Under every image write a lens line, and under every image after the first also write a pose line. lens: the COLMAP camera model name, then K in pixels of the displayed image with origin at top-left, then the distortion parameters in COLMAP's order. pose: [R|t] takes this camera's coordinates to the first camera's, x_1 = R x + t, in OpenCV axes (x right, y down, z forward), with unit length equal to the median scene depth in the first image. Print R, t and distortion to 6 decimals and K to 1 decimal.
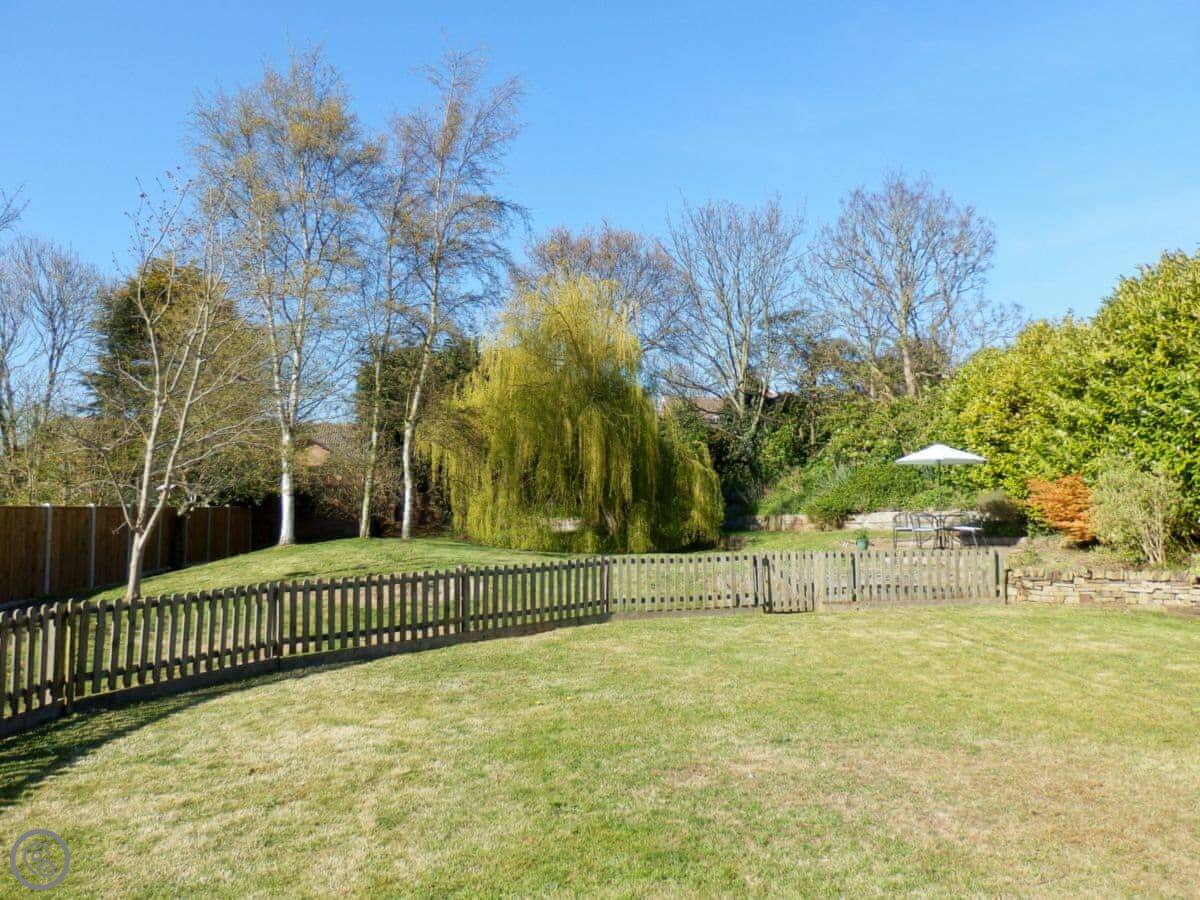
lens RADIAL K [[1025.1, 0, 604.2], [0, 1025.1, 446.1], [0, 0, 1]] dist [-0.000745, 0.005097]
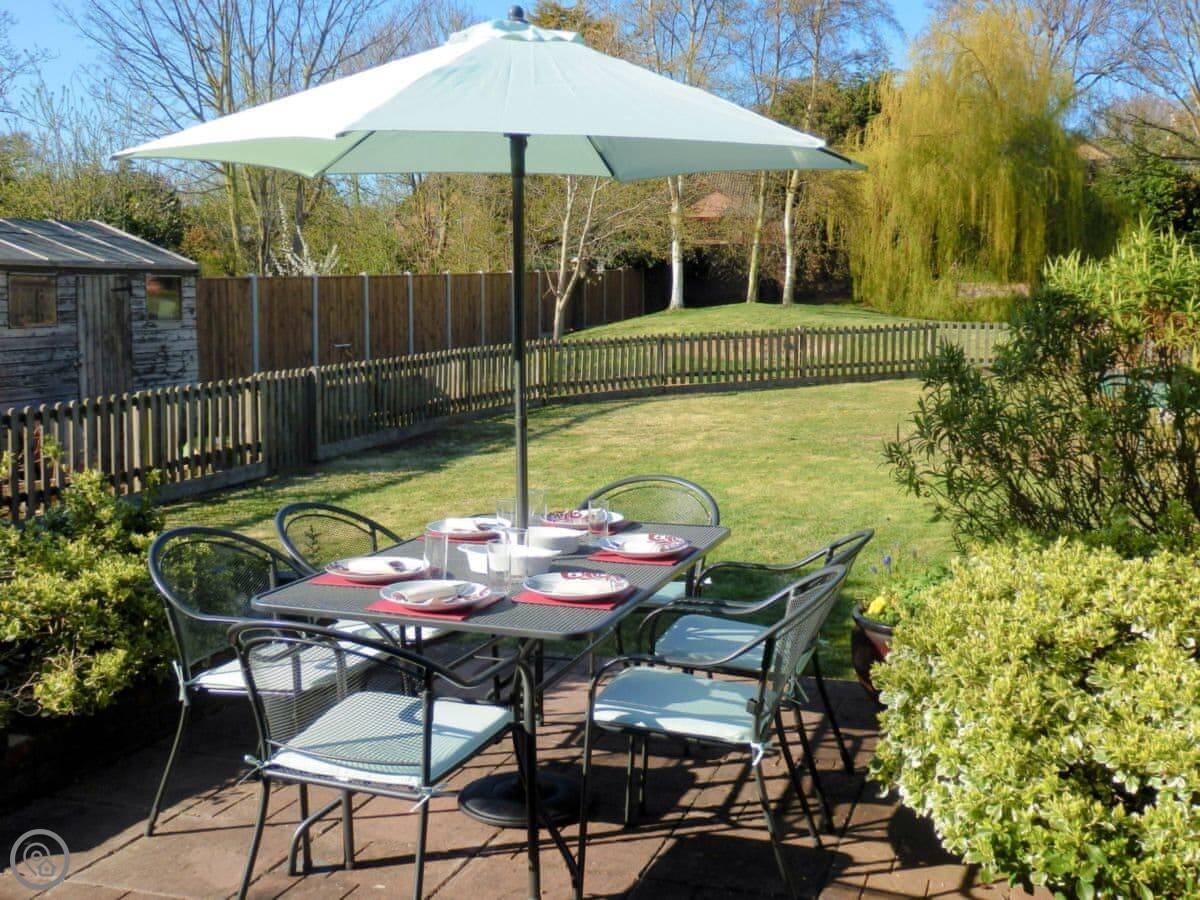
lens RADIAL K [[1425.5, 0, 612.7], [0, 1425.5, 451.7], [0, 0, 1]] dist [-0.016440, 0.000000]
pose [[0.938717, 0.049059, -0.341181, 0.201194], [0.017193, 0.981923, 0.188497, -0.054676], [0.344261, -0.182811, 0.920904, -0.591590]]
